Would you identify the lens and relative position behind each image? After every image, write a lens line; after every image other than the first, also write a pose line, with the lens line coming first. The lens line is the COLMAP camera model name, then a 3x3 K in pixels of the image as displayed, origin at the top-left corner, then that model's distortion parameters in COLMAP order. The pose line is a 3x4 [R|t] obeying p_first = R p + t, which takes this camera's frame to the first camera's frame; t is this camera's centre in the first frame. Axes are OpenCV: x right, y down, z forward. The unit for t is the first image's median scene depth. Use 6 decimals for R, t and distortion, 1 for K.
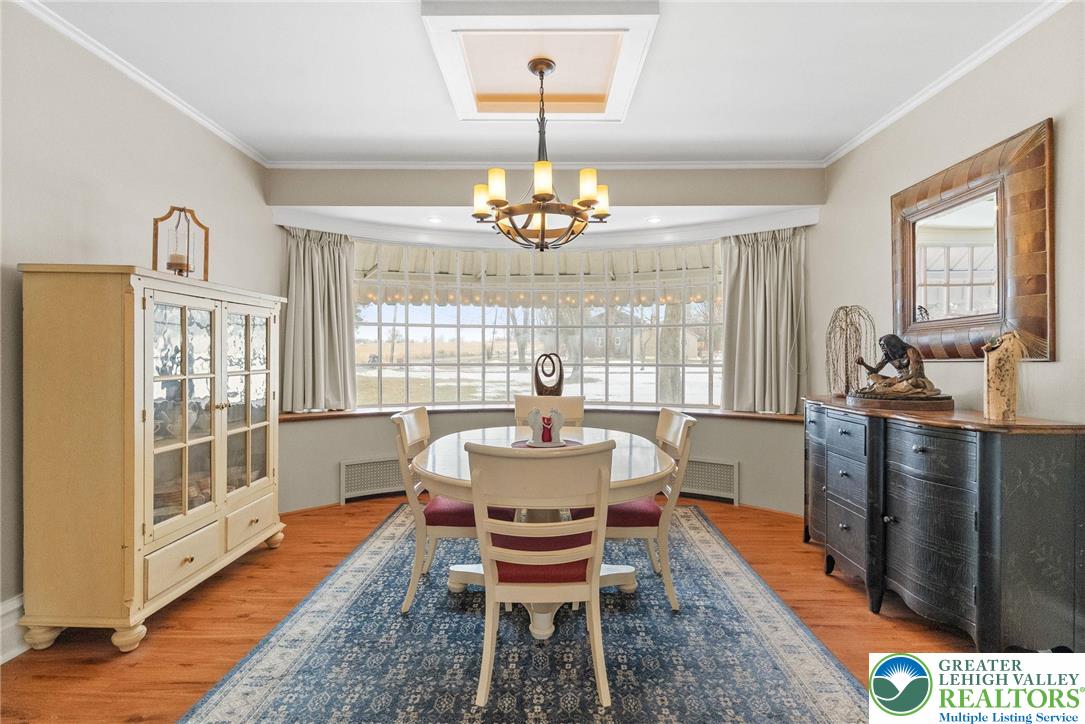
lens RADIAL K [[527.5, 0, 542.5], [0, 527.5, 362.0], [0, 0, 1]] dist [-0.000464, -0.000273]
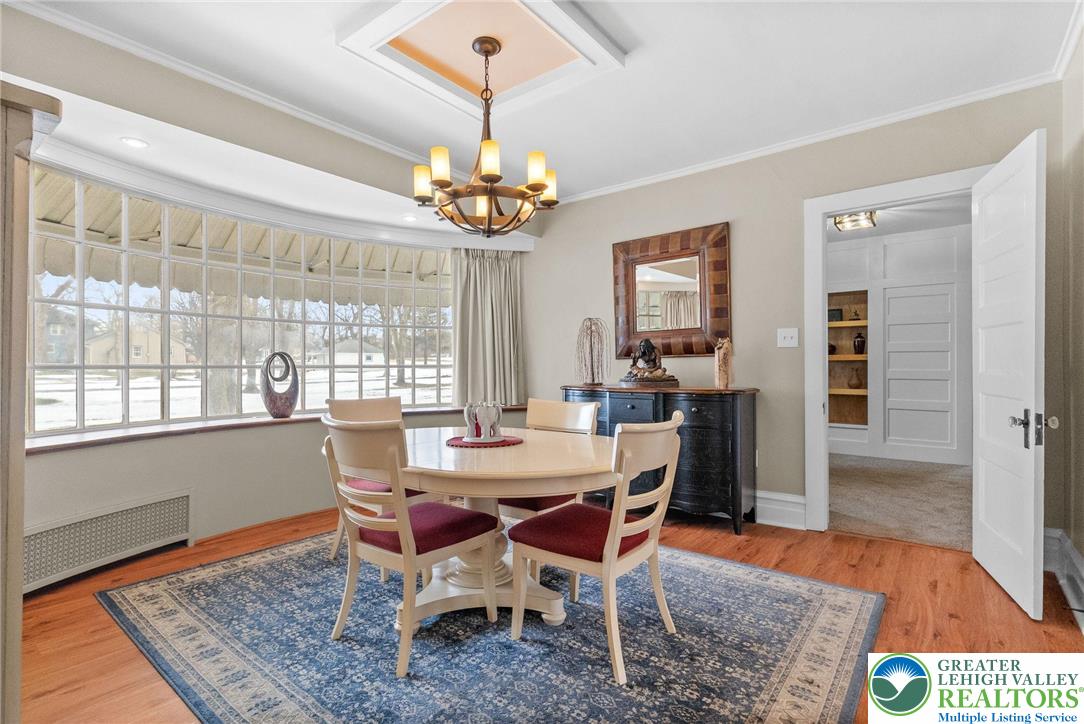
lens RADIAL K [[522.2, 0, 542.0], [0, 522.2, 362.0], [0, 0, 1]] dist [0.021012, -0.000062]
pose [[0.614983, -0.006155, 0.788516, -0.690486], [0.016237, 0.999856, -0.004858, 0.015370], [-0.788373, 0.015791, 0.614995, 0.323937]]
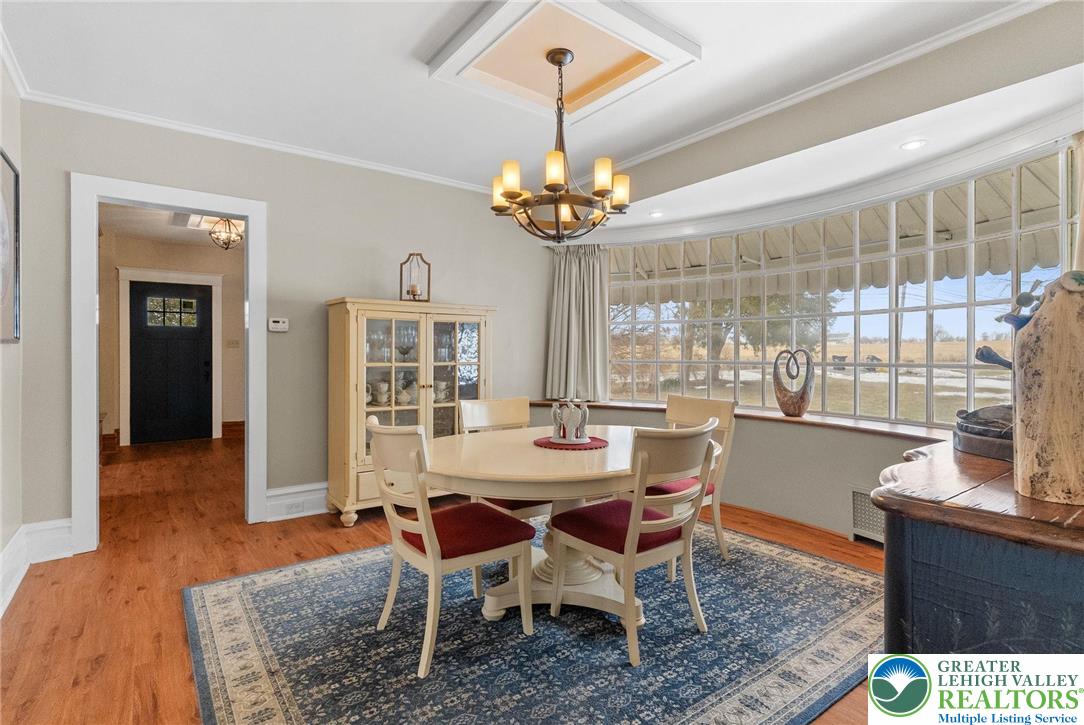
lens RADIAL K [[548.2, 0, 542.0], [0, 548.2, 356.9], [0, 0, 1]] dist [0.000697, -0.000249]
pose [[0.590794, 0.003280, -0.806816, 0.779723], [-0.013849, 0.999886, -0.006076, 0.008749], [0.806704, 0.014764, 0.590771, 0.362027]]
